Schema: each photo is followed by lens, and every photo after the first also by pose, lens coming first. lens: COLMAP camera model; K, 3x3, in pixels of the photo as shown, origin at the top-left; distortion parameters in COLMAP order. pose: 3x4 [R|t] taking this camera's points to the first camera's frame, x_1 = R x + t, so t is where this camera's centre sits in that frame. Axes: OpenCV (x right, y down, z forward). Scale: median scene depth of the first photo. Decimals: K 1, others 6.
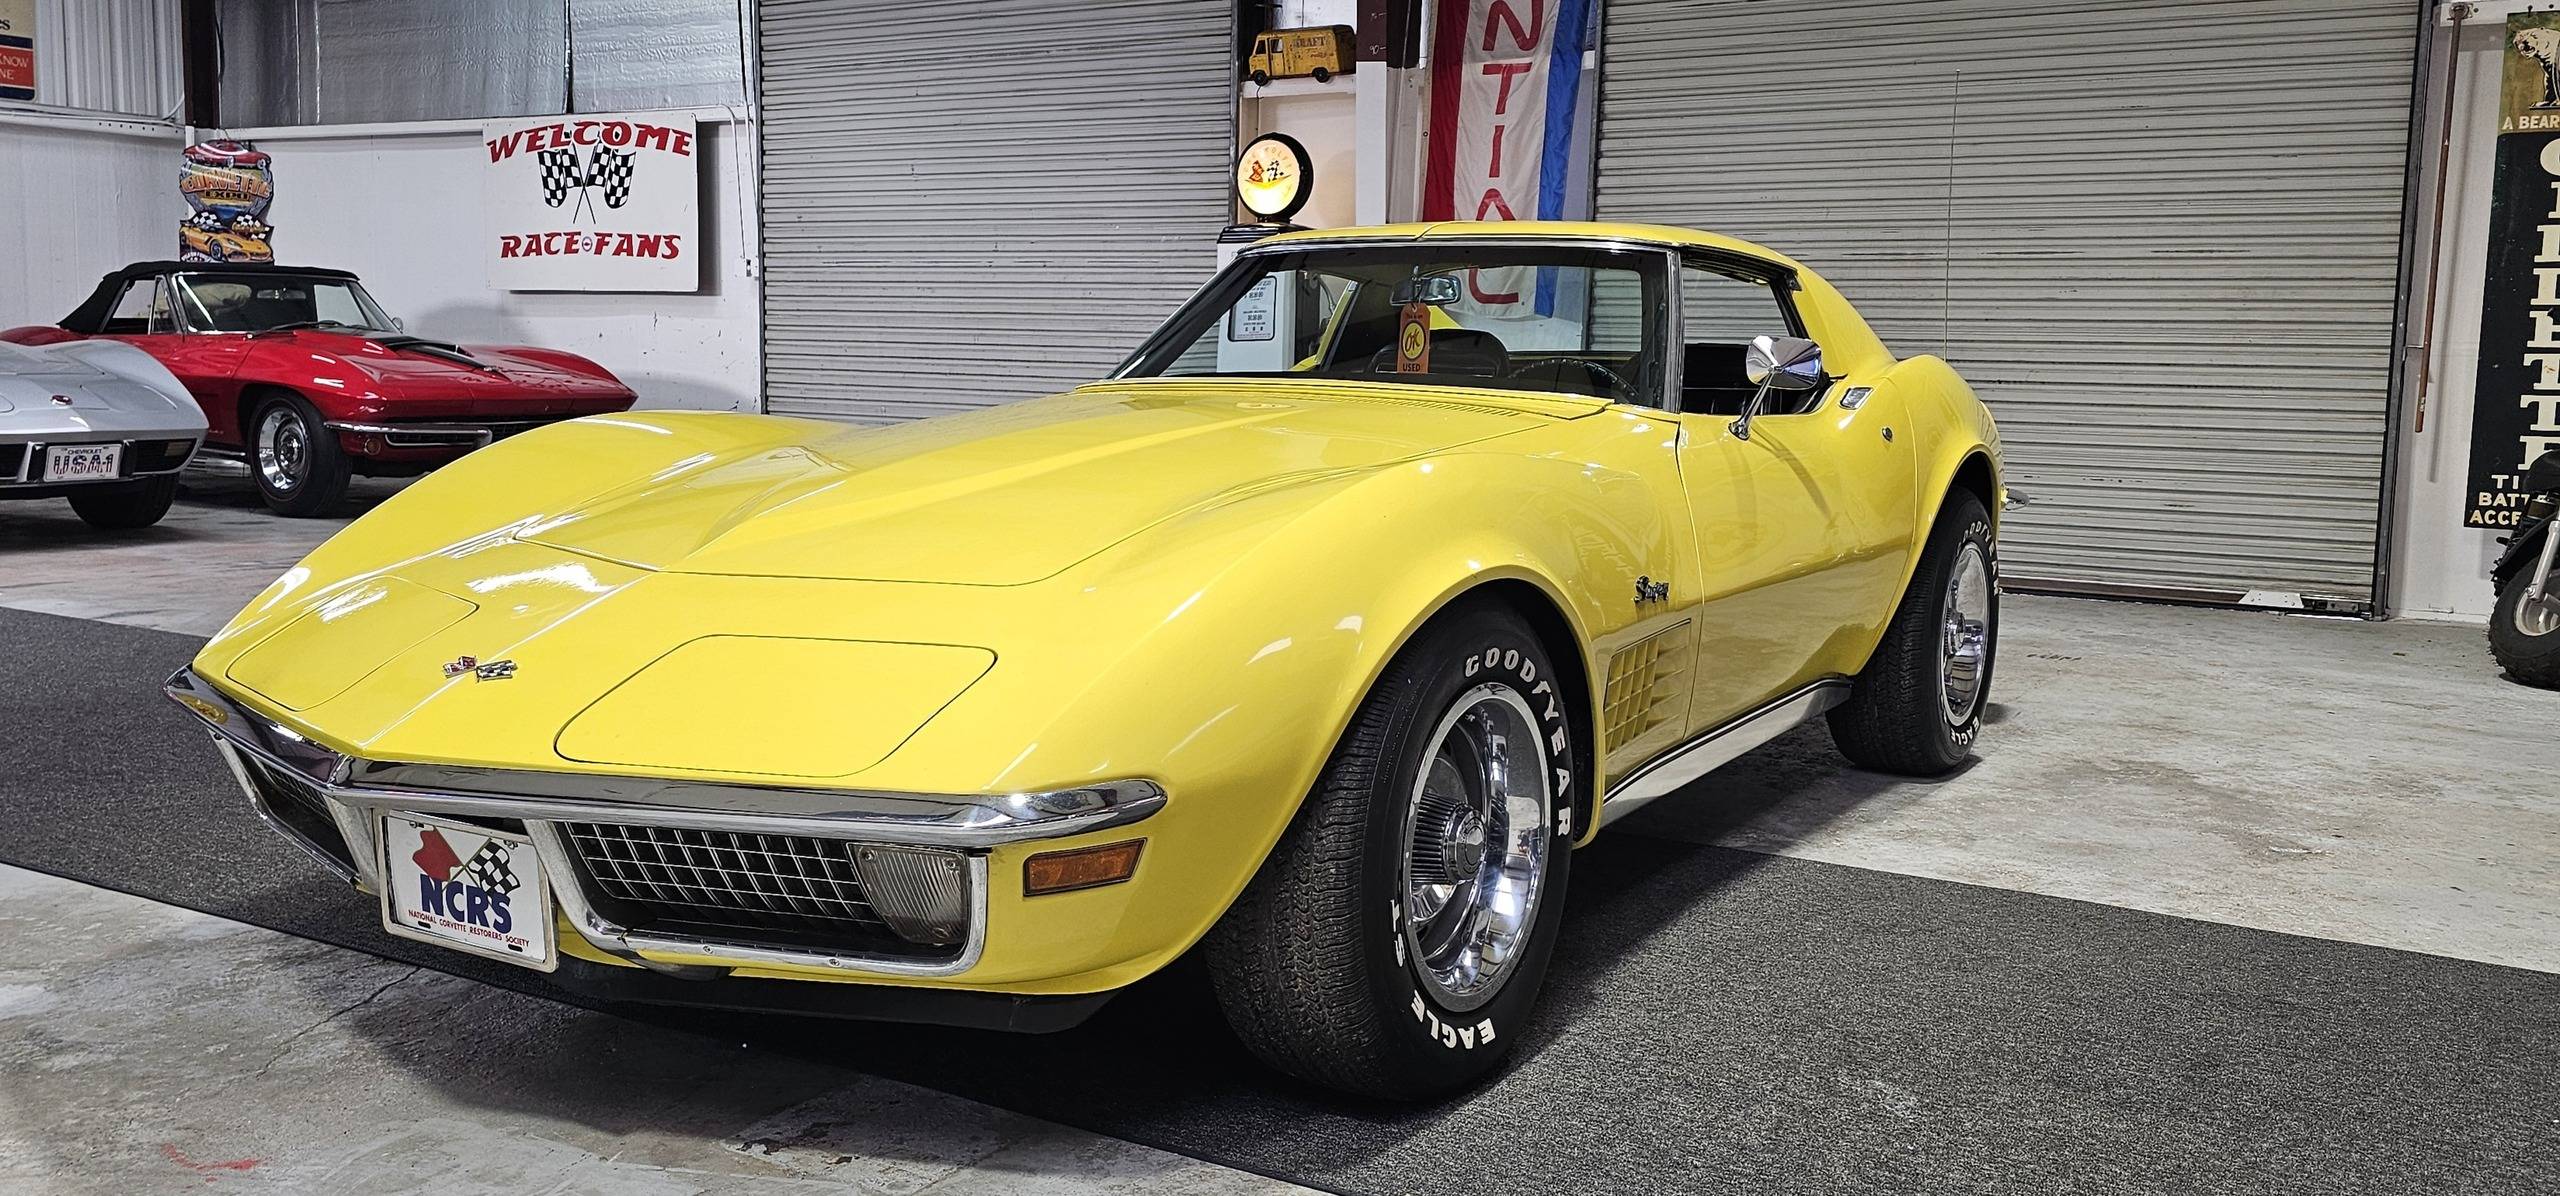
lens RADIAL K [[2124.9, 0, 1284.5], [0, 2124.9, 564.5], [0, 0, 1]] dist [0.077374, -0.070571]
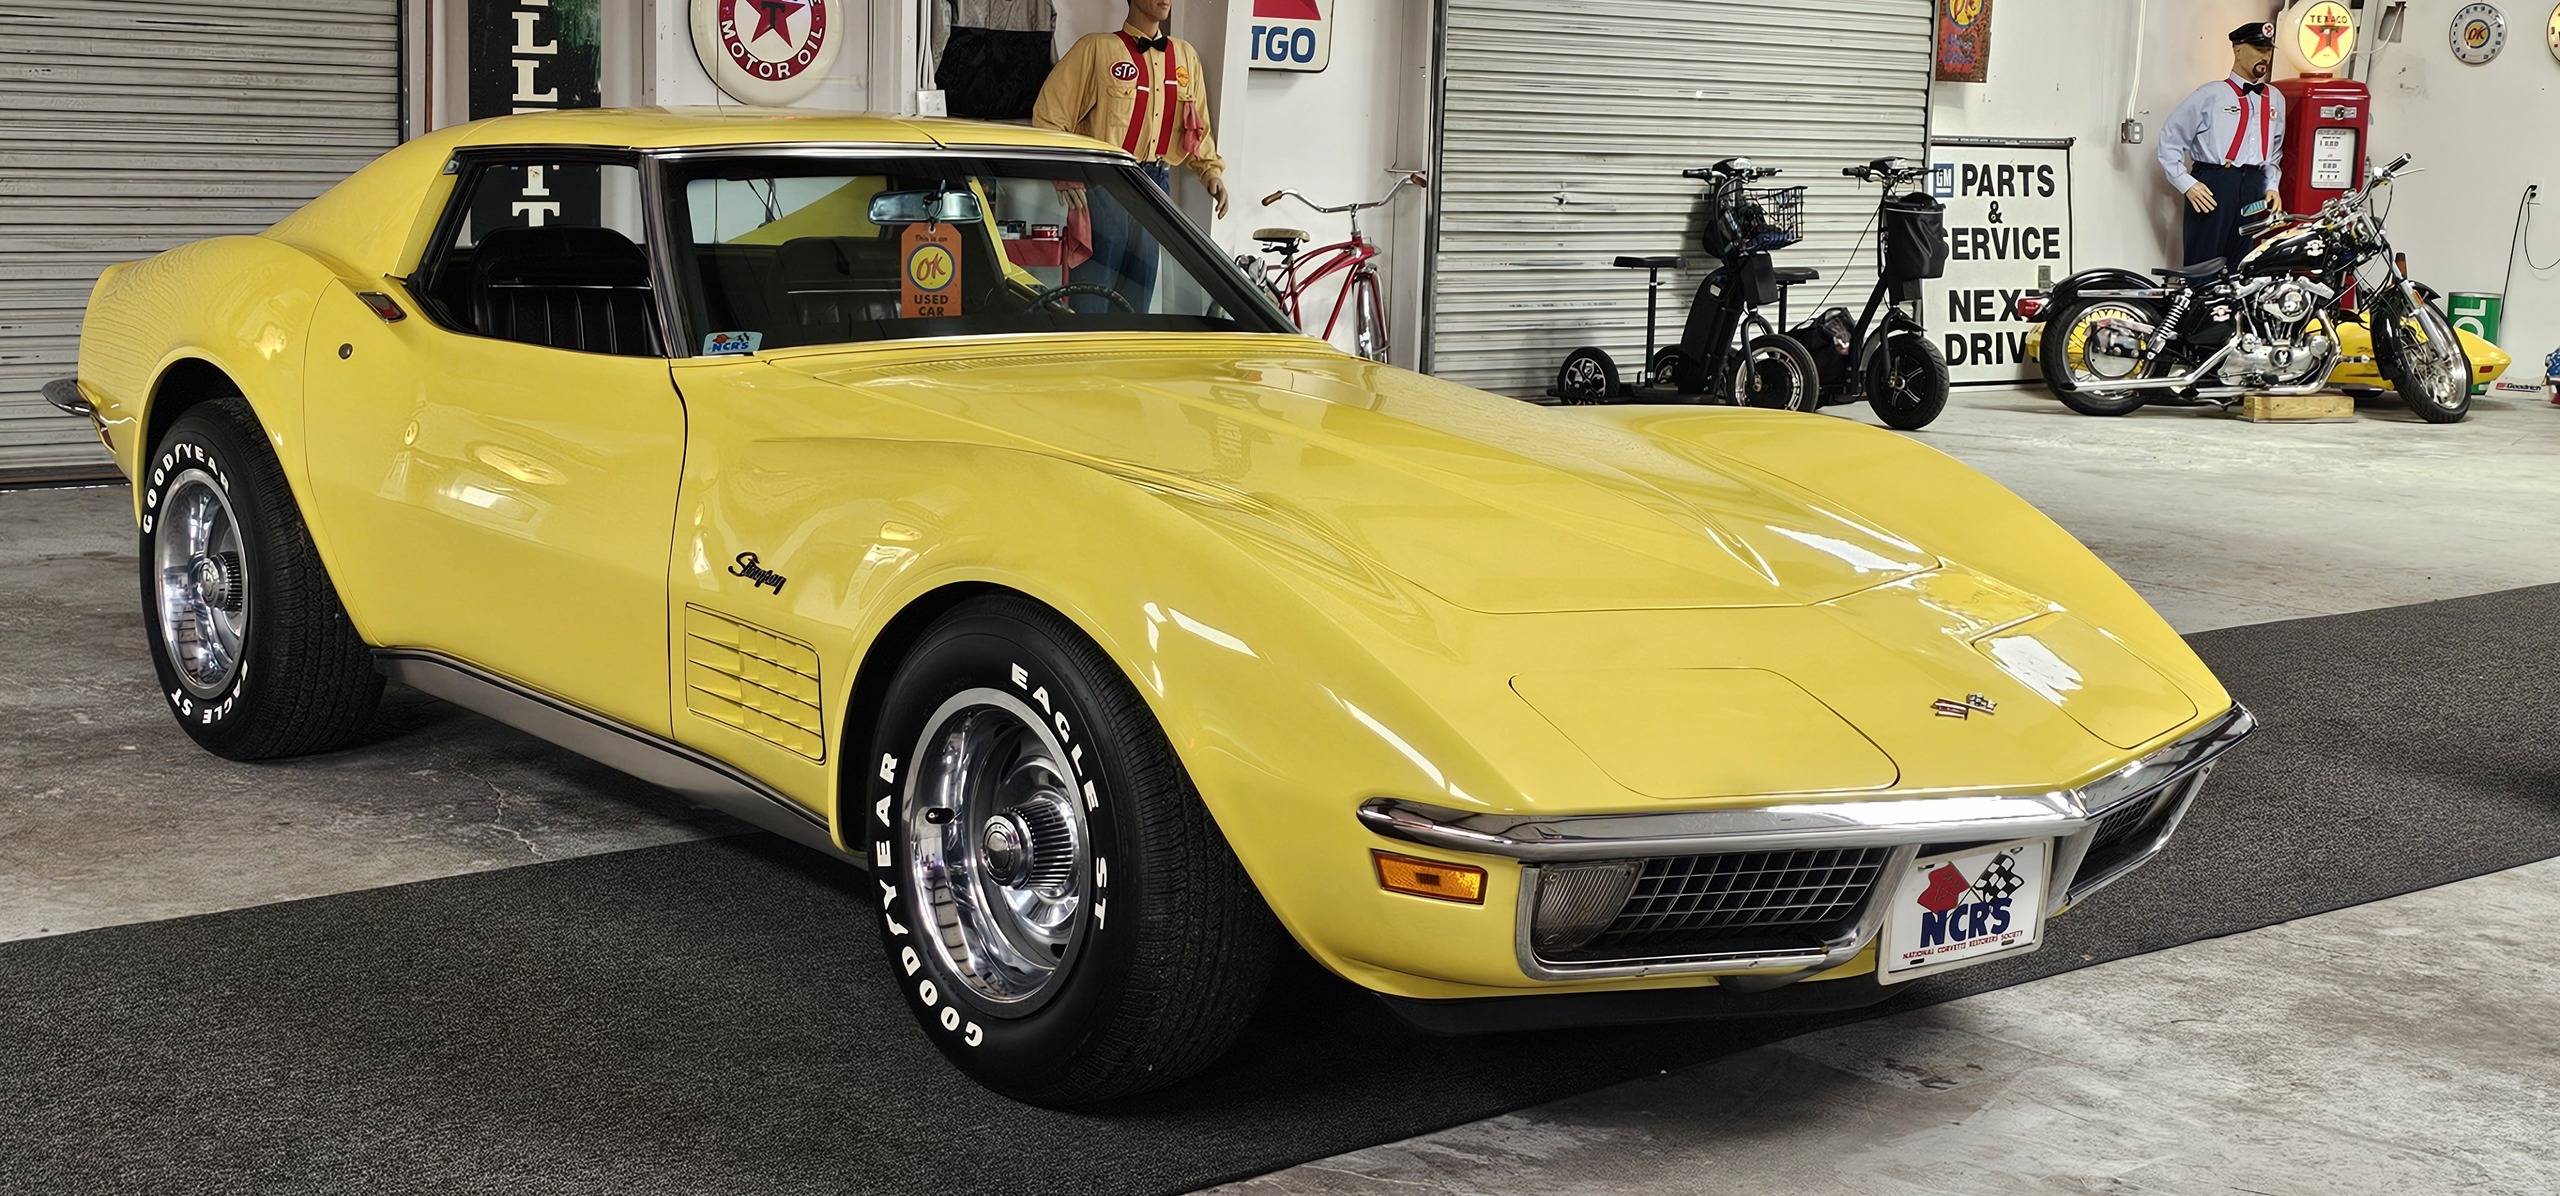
lens RADIAL K [[3394.1, 0, 1261.9], [0, 3394.1, 593.5], [0, 0, 1]] dist [0.094233, 0.000000]
pose [[0.305729, -0.151602, 0.939972, -1.755321], [0.071386, 0.988113, 0.136147, -0.224173], [-0.949439, 0.025477, 0.312917, 0.669134]]
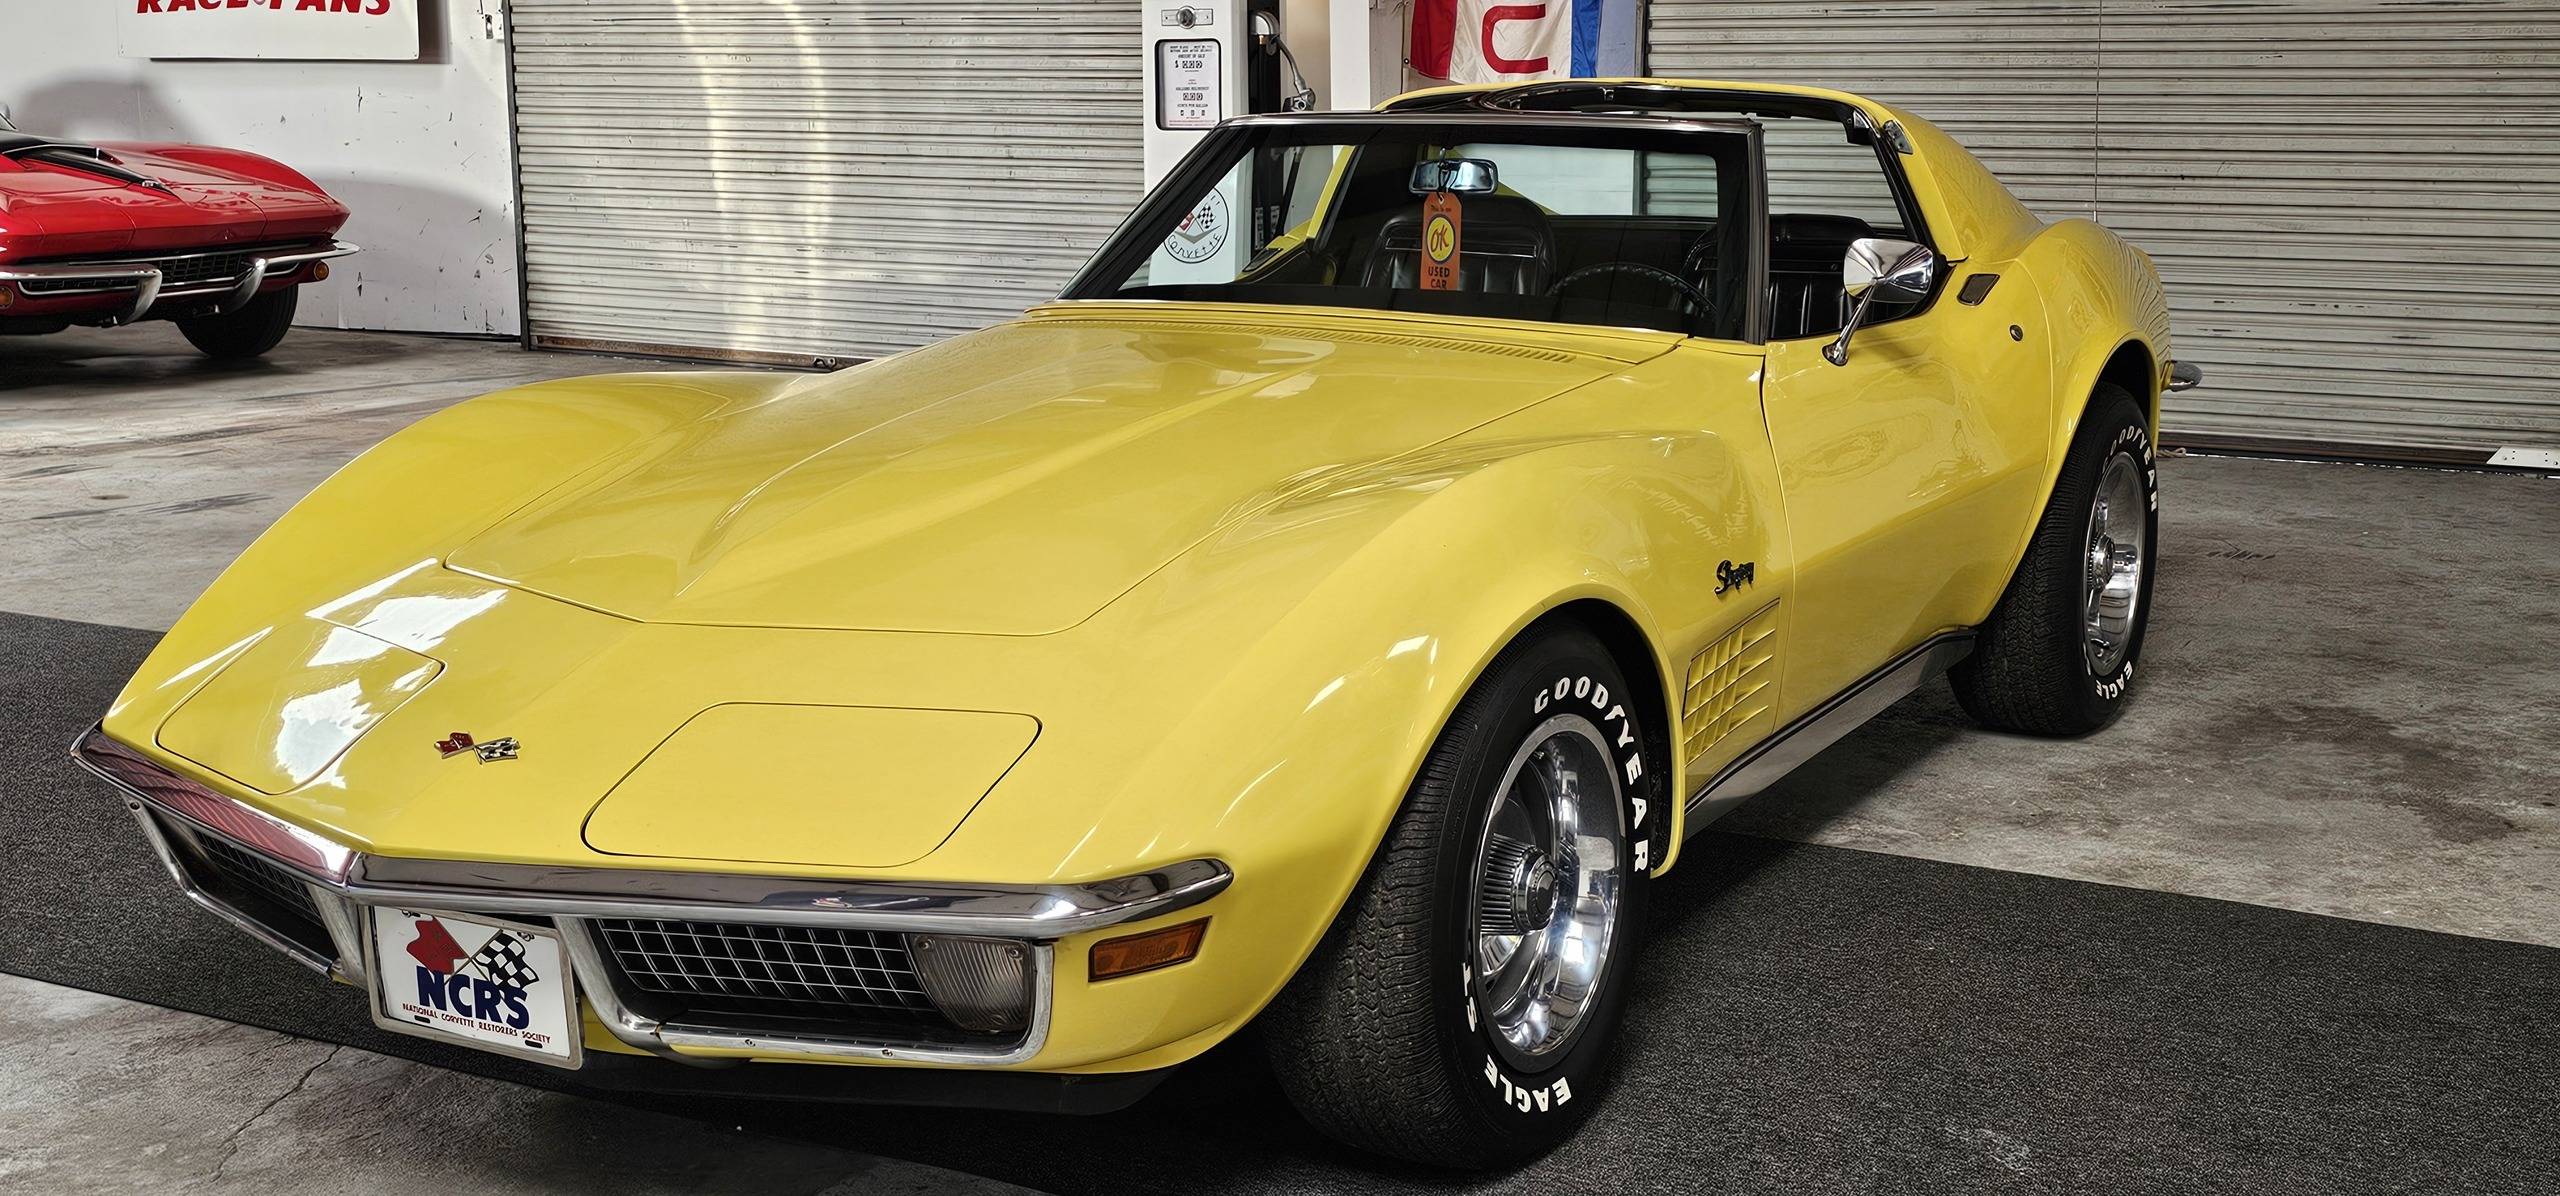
lens RADIAL K [[3068.9, 0, 1277.9], [0, 3068.9, 591.0], [0, 0, 1]] dist [0.073877, 0.000000]
pose [[0.999347, -0.027005, 0.024005, -0.050010], [0.025003, 0.996472, 0.080111, -0.098190], [-0.026084, -0.079458, 0.996497, -0.278427]]
